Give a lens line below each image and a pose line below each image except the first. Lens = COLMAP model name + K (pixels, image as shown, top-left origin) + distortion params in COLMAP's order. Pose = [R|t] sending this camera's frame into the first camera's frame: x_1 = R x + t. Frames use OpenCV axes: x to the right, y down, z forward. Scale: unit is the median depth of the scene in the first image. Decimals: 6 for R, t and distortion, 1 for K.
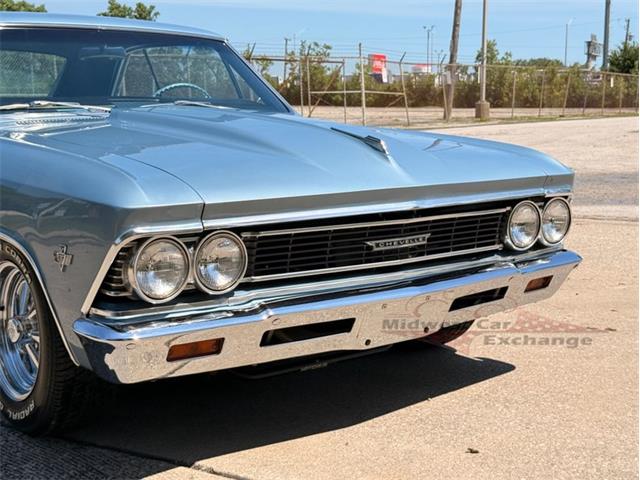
lens RADIAL K [[991.9, 0, 320.0], [0, 991.9, 240.0], [0, 0, 1]] dist [0.108028, 0.016130]
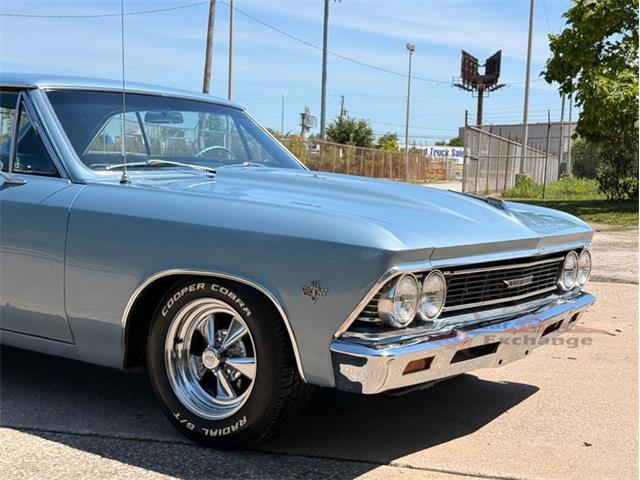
lens RADIAL K [[991.9, 0, 320.0], [0, 991.9, 240.0], [0, 0, 1]] dist [0.108028, 0.016130]
pose [[0.960152, 0.012145, 0.279213, -0.538624], [0.005330, 0.998078, -0.061742, 0.027302], [-0.279427, 0.060770, 0.958242, -0.152898]]
